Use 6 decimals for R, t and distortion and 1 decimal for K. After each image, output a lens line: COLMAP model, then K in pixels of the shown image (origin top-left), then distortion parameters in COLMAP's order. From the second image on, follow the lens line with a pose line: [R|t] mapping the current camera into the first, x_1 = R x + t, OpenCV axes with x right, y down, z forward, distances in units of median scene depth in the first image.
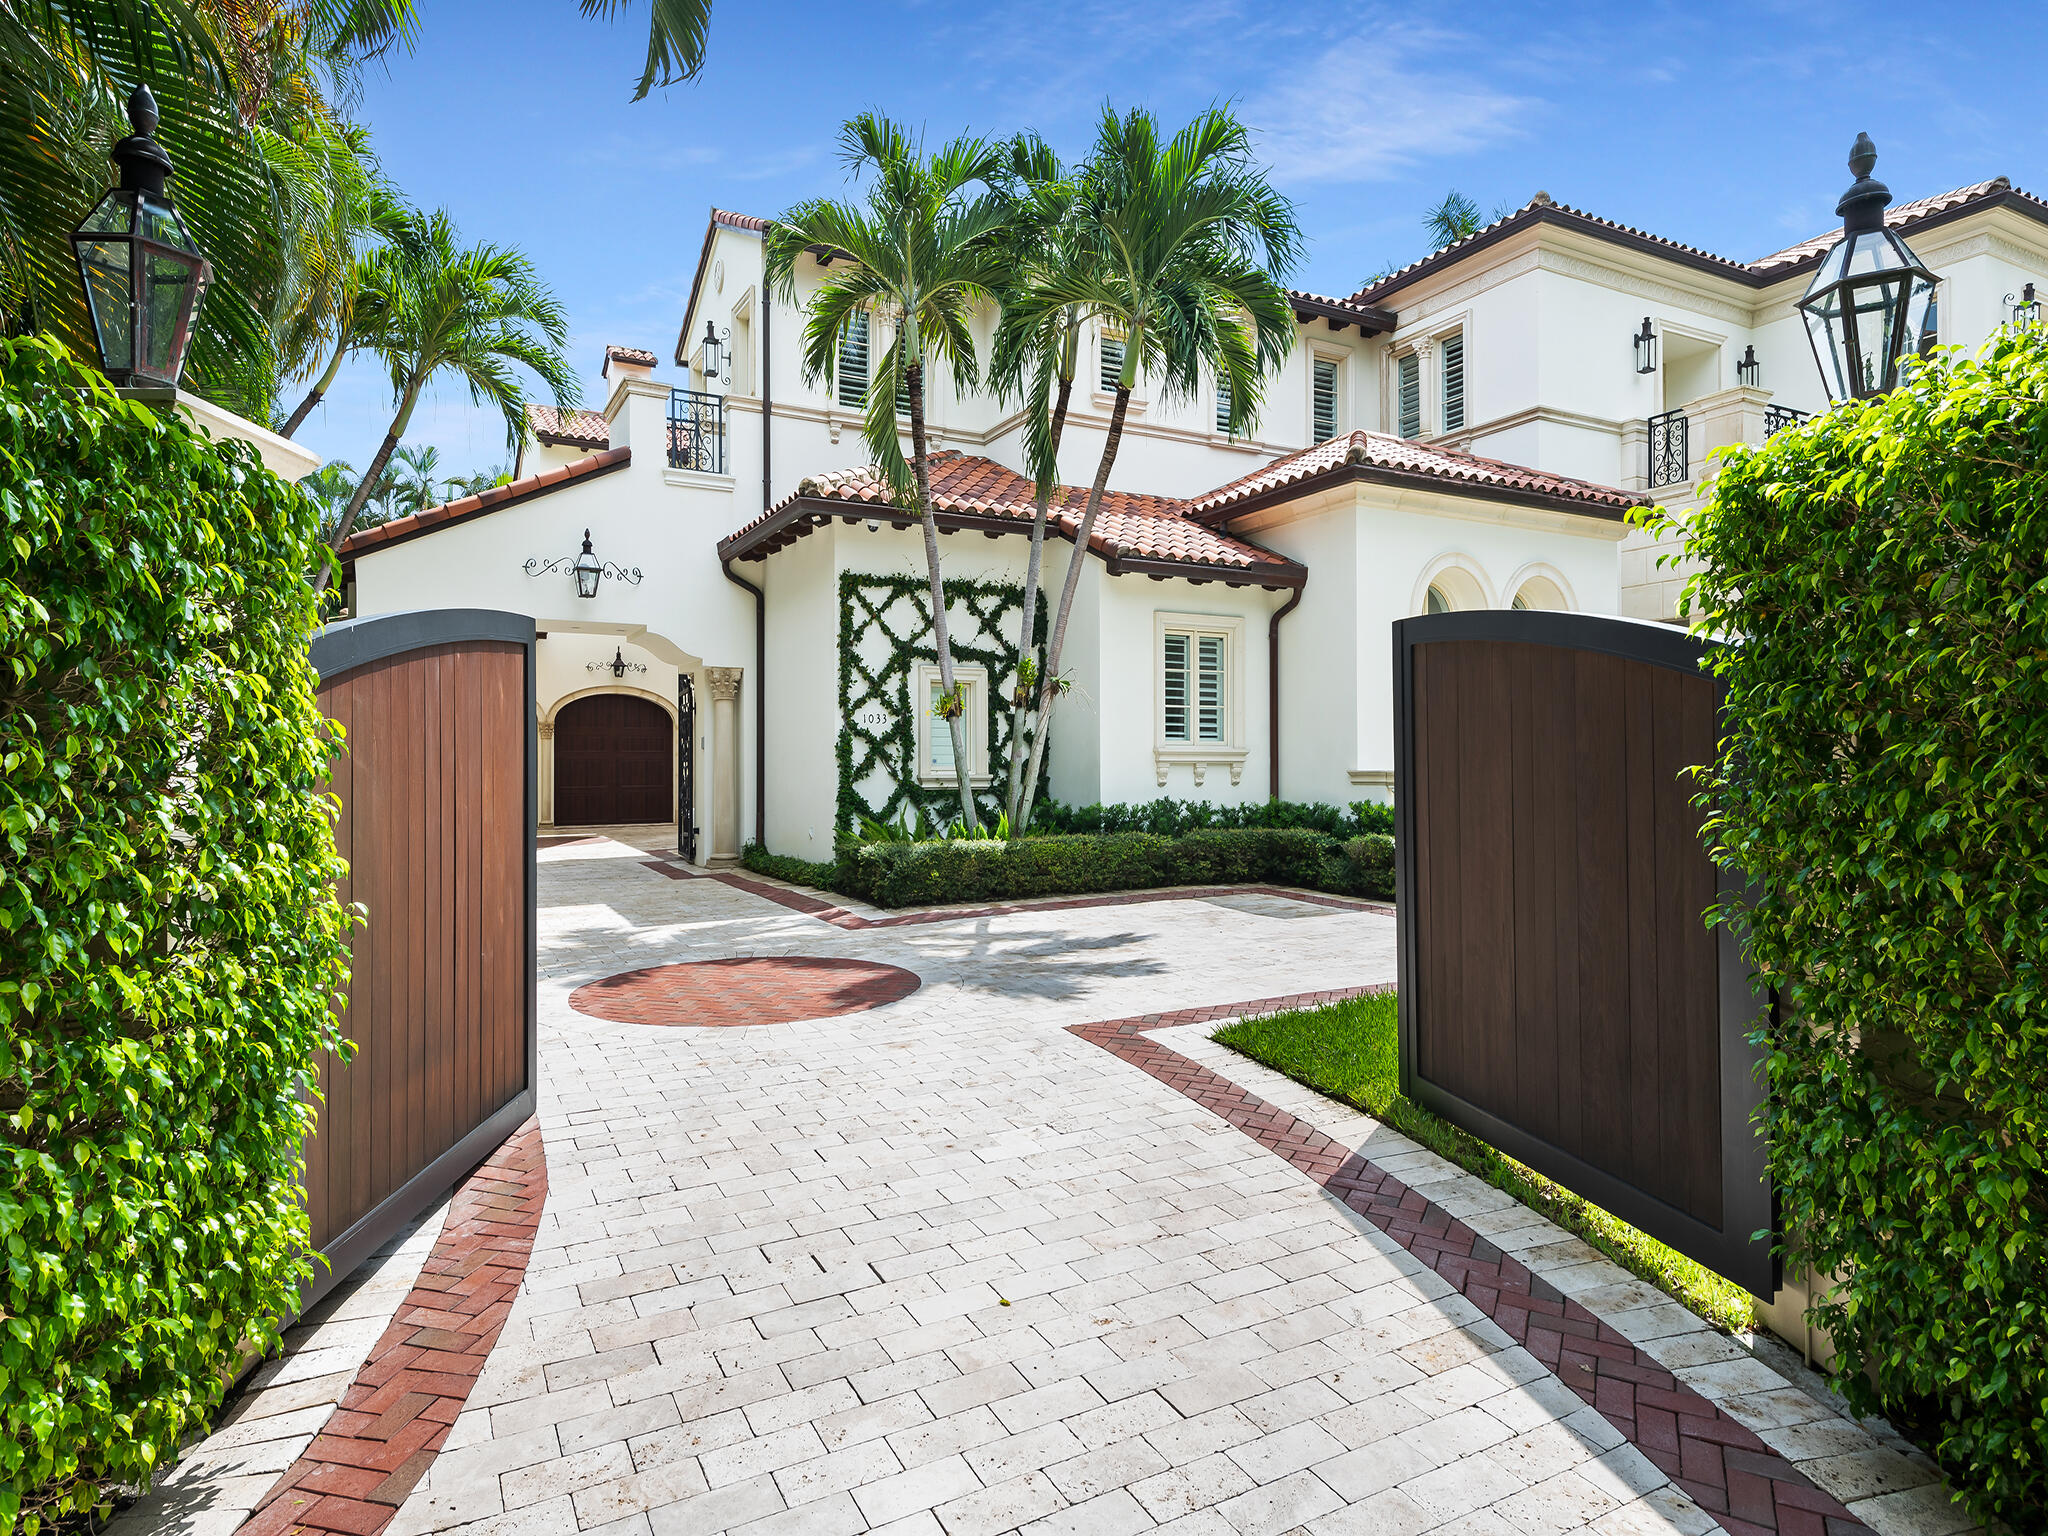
lens RADIAL K [[1175.4, 0, 1024.0], [0, 1175.4, 768.0], [0, 0, 1]] dist [-0.001748, -0.000277]
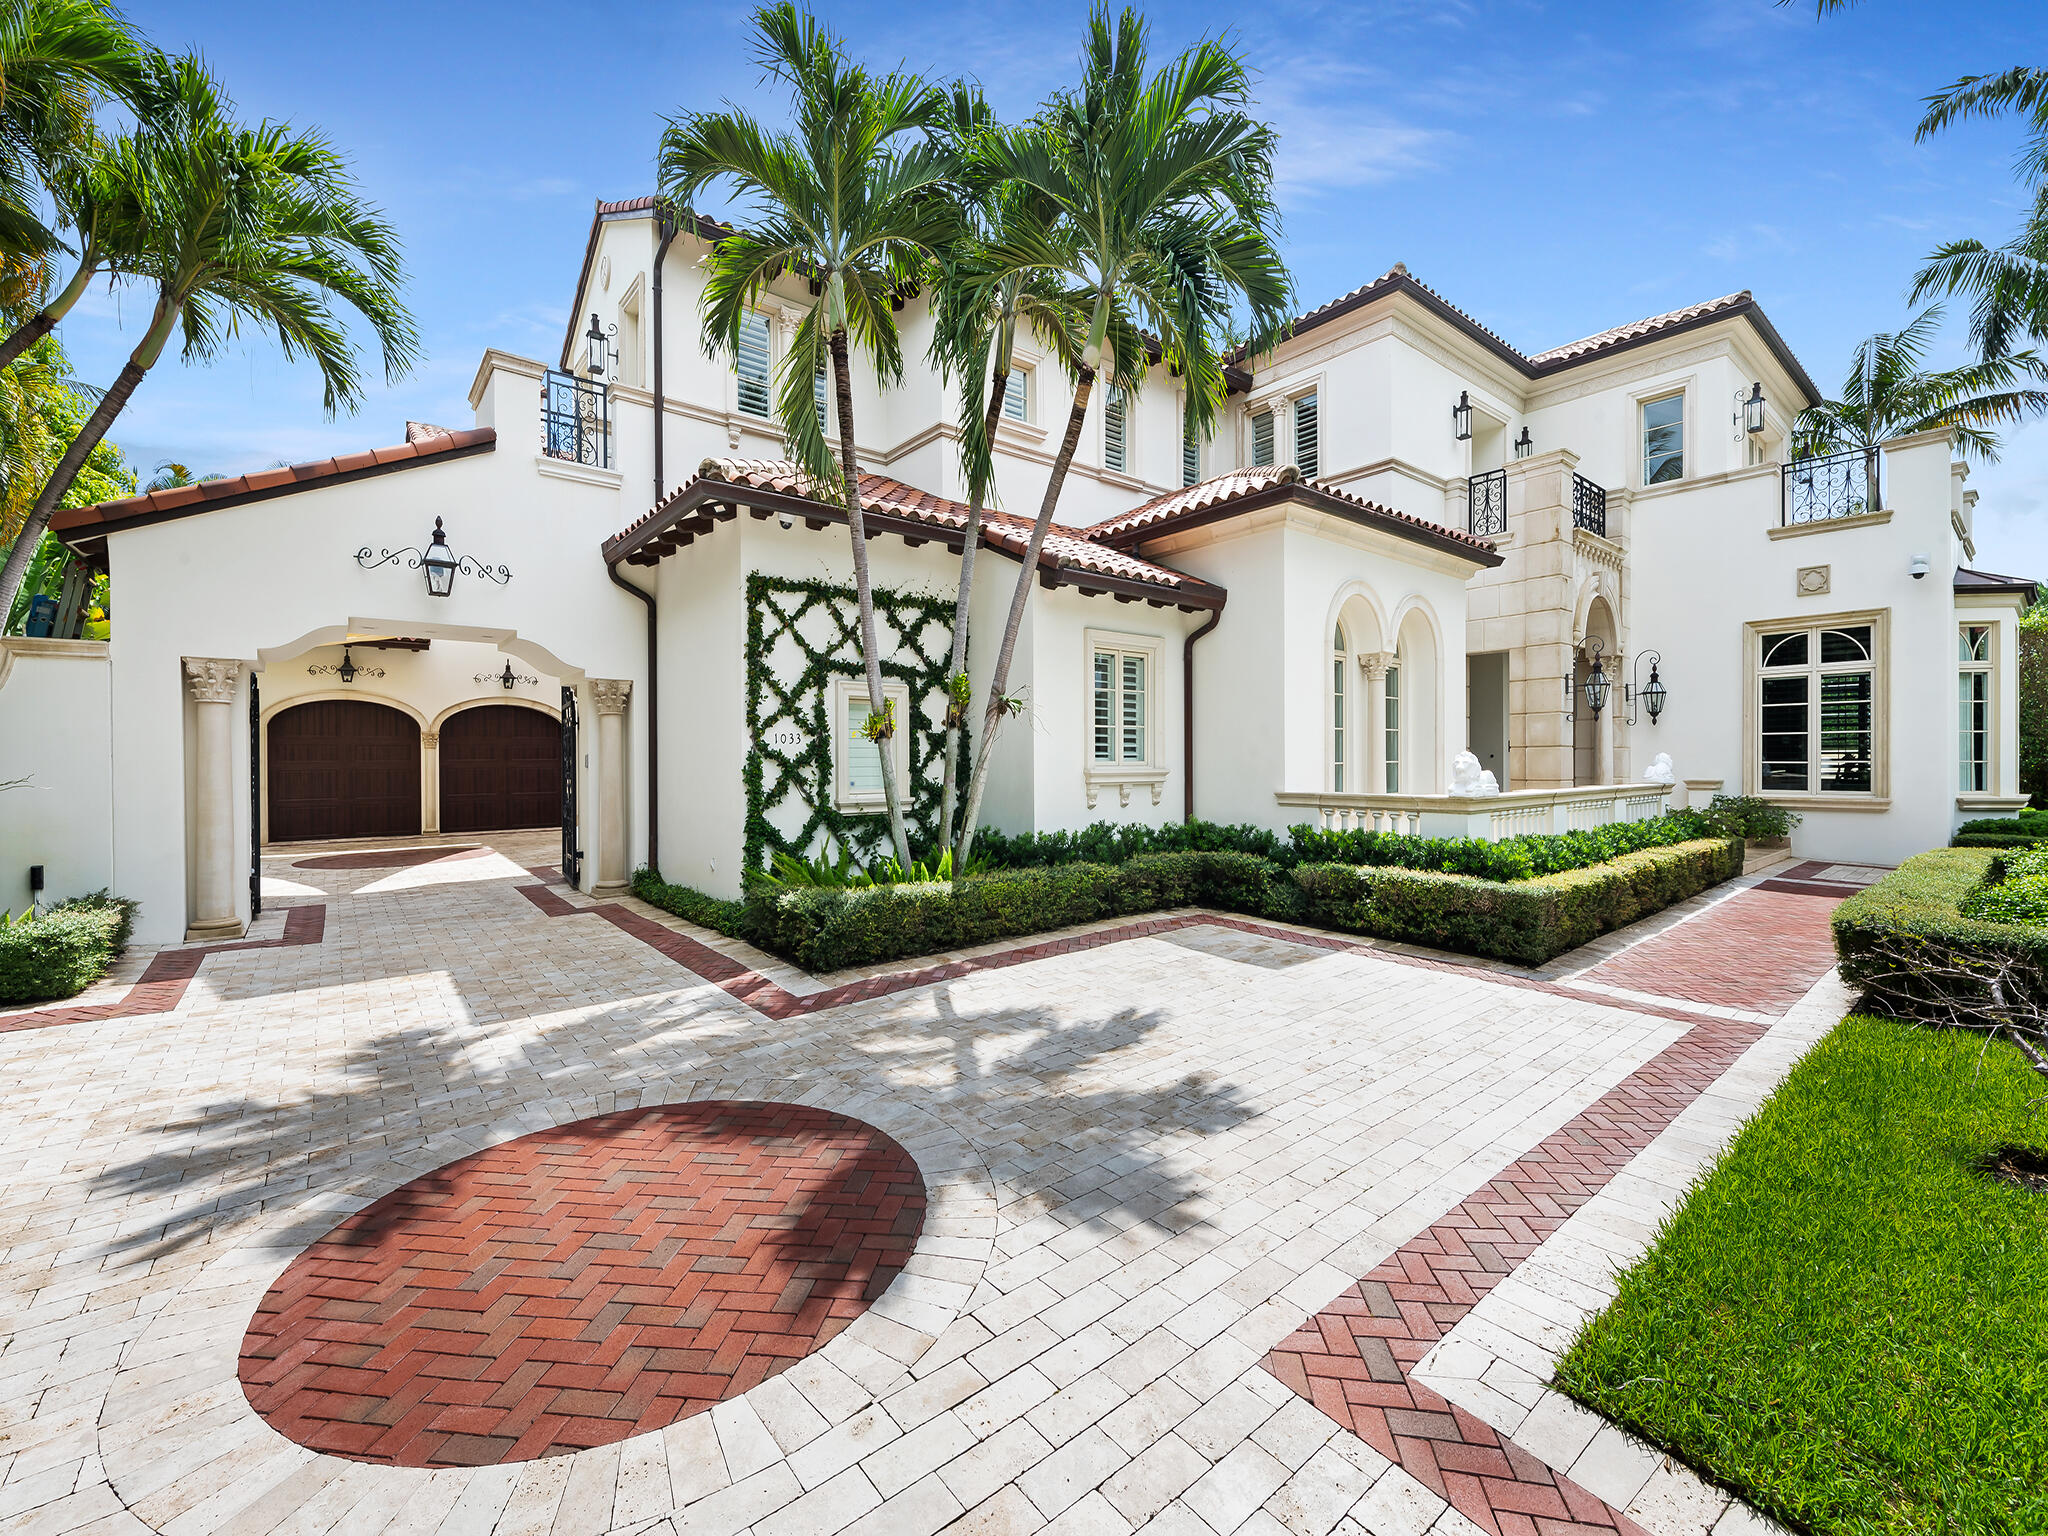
lens RADIAL K [[852.7, 0, 1024.0], [0, 852.7, 768.0], [0, 0, 1]] dist [-0.002400, -0.000759]
pose [[0.982295, -0.002672, 0.187321, -0.070548], [0.001065, 0.999962, 0.008678, -0.024619], [-0.187337, -0.008325, 0.982260, 0.320721]]
